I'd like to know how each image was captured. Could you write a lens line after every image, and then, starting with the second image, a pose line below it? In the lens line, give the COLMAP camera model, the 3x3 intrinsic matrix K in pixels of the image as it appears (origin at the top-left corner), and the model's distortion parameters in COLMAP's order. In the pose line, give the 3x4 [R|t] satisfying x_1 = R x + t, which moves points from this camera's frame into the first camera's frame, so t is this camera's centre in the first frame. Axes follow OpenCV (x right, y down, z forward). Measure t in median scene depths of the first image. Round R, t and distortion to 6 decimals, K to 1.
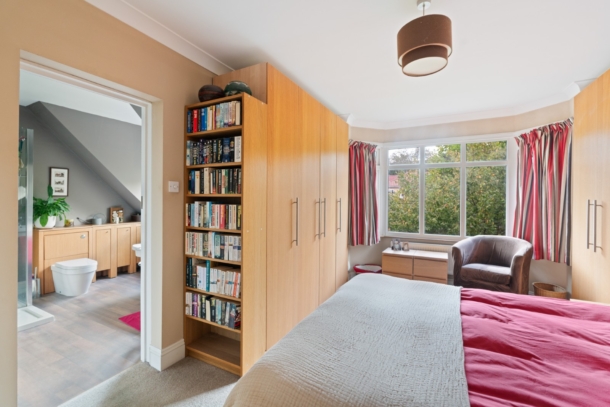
lens RADIAL K [[273.5, 0, 304.6], [0, 273.5, 199.4], [0, 0, 1]] dist [0.000324, -0.000285]
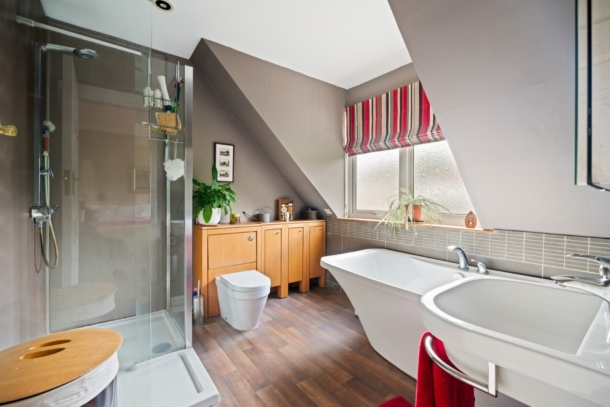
lens RADIAL K [[273.5, 0, 306.2], [0, 273.5, 202.0], [0, 0, 1]] dist [0.000324, -0.000285]
pose [[0.907510, 0.002829, -0.420021, -0.403017], [-0.000360, 0.999982, 0.005958, 0.039518], [0.420031, -0.005256, 0.907495, 0.441477]]
